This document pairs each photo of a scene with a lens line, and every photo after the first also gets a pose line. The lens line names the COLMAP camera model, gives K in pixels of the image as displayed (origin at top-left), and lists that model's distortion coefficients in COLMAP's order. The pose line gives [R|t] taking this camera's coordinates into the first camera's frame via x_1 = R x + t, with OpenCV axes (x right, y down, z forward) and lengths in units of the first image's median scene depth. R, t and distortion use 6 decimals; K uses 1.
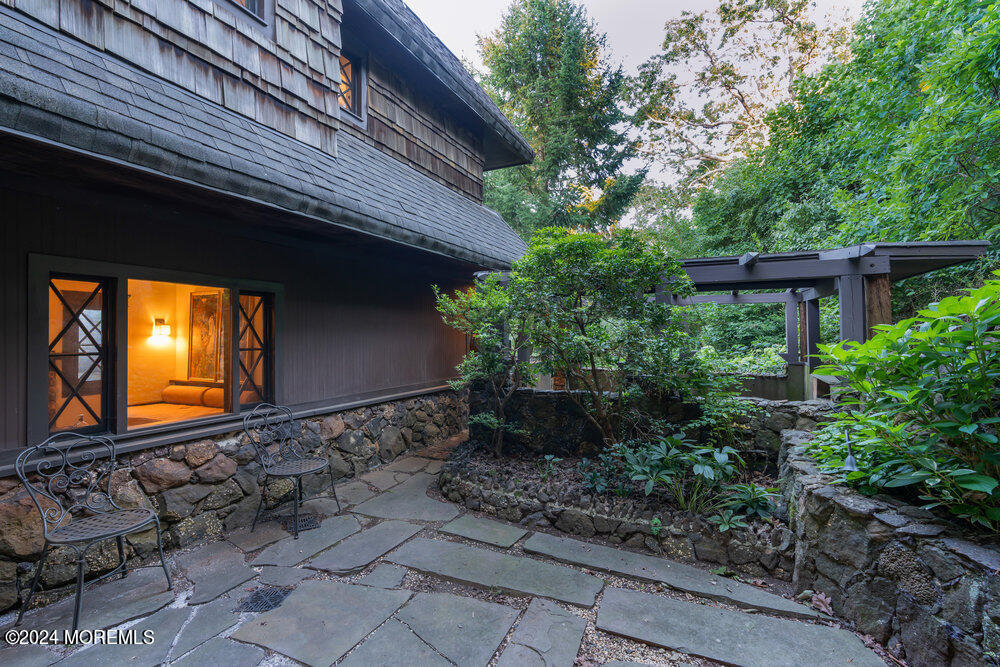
lens RADIAL K [[447.0, 0, 501.3], [0, 447.0, 332.4], [0, 0, 1]] dist [-0.009352, 0.001163]
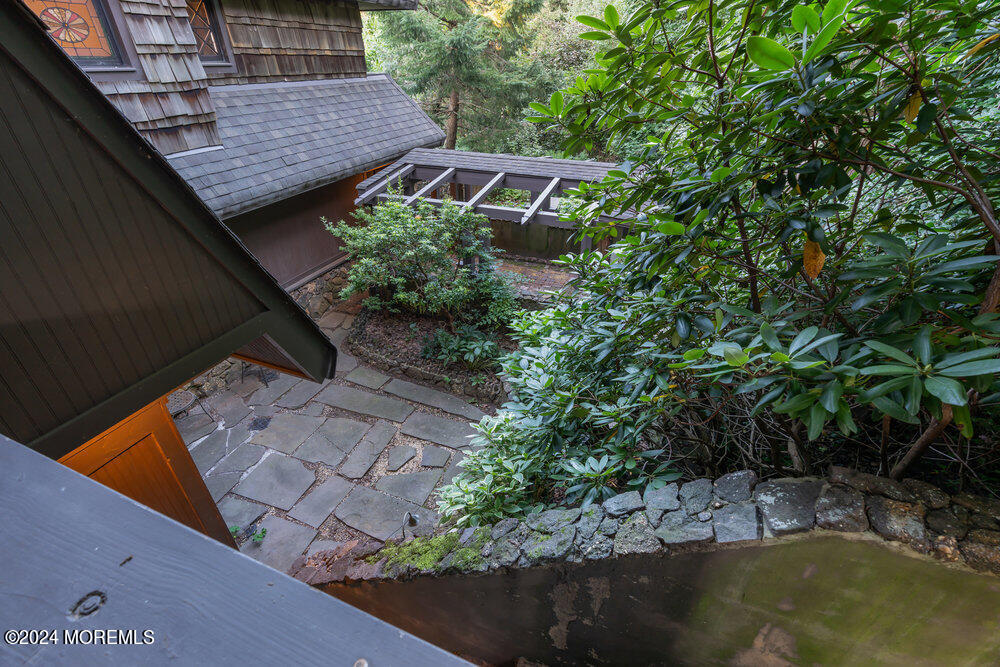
lens RADIAL K [[447.0, 0, 501.5], [0, 447.0, 333.0], [0, 0, 1]] dist [-0.009352, 0.001163]
pose [[0.997020, -0.034081, 0.069201, 0.423362], [-0.007956, 0.846883, 0.531720, -0.771972], [-0.076727, -0.530686, 0.844088, -0.580606]]
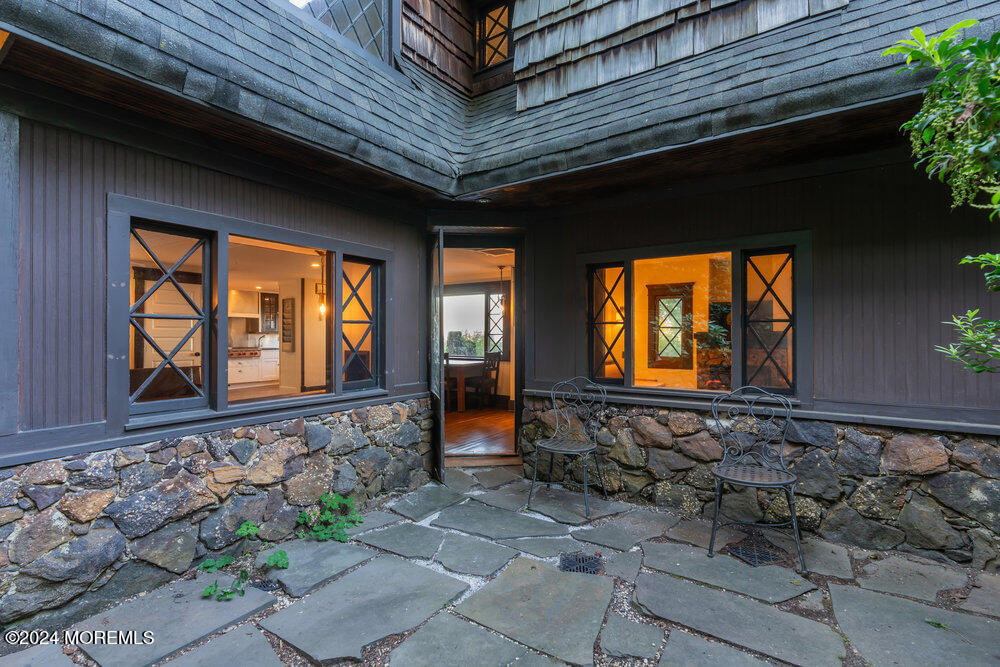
lens RADIAL K [[447.0, 0, 504.1], [0, 447.0, 332.7], [0, 0, 1]] dist [-0.009352, 0.001163]
pose [[-0.140938, -0.000942, -0.990018, 0.371097], [0.009304, 0.999954, -0.002276, 0.068941], [0.989975, -0.009532, -0.140923, 0.765359]]
